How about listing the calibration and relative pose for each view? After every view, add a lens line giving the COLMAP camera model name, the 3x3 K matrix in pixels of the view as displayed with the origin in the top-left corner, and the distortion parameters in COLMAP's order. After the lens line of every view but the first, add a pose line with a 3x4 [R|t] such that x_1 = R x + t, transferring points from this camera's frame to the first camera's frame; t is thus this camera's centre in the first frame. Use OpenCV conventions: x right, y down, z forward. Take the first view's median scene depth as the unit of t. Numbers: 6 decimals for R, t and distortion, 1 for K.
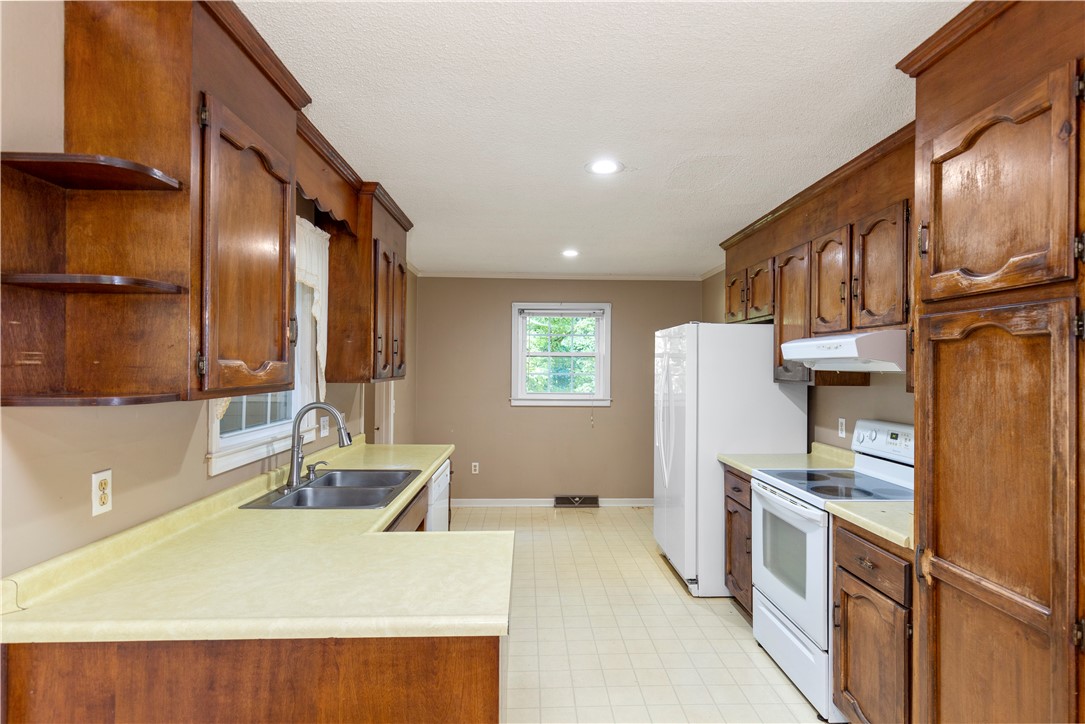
lens RADIAL K [[584.3, 0, 542.9], [0, 584.3, 366.5], [0, 0, 1]] dist [-0.004306, 0.000304]
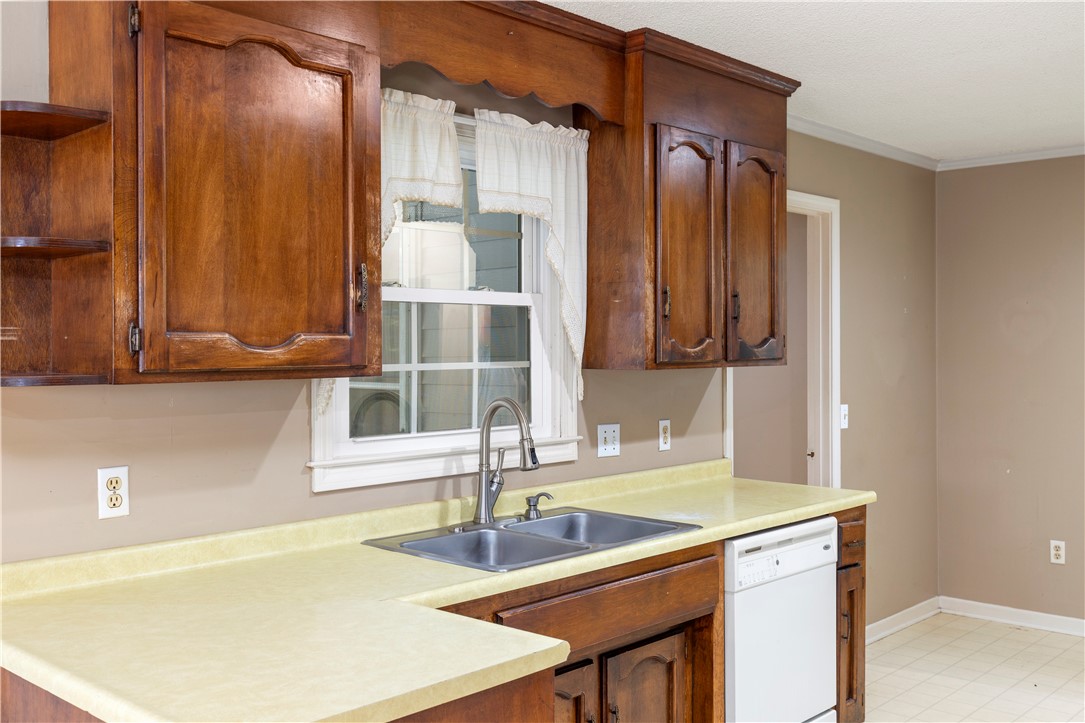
lens RADIAL K [[1015.7, 0, 543.6], [0, 1015.7, 349.8], [0, 0, 1]] dist [-0.001115, 0.000000]
pose [[0.702348, -0.005767, -0.711810, 0.535579], [0.007237, 0.999973, -0.000961, 0.011710], [0.711797, -0.004477, 0.702371, 0.303339]]
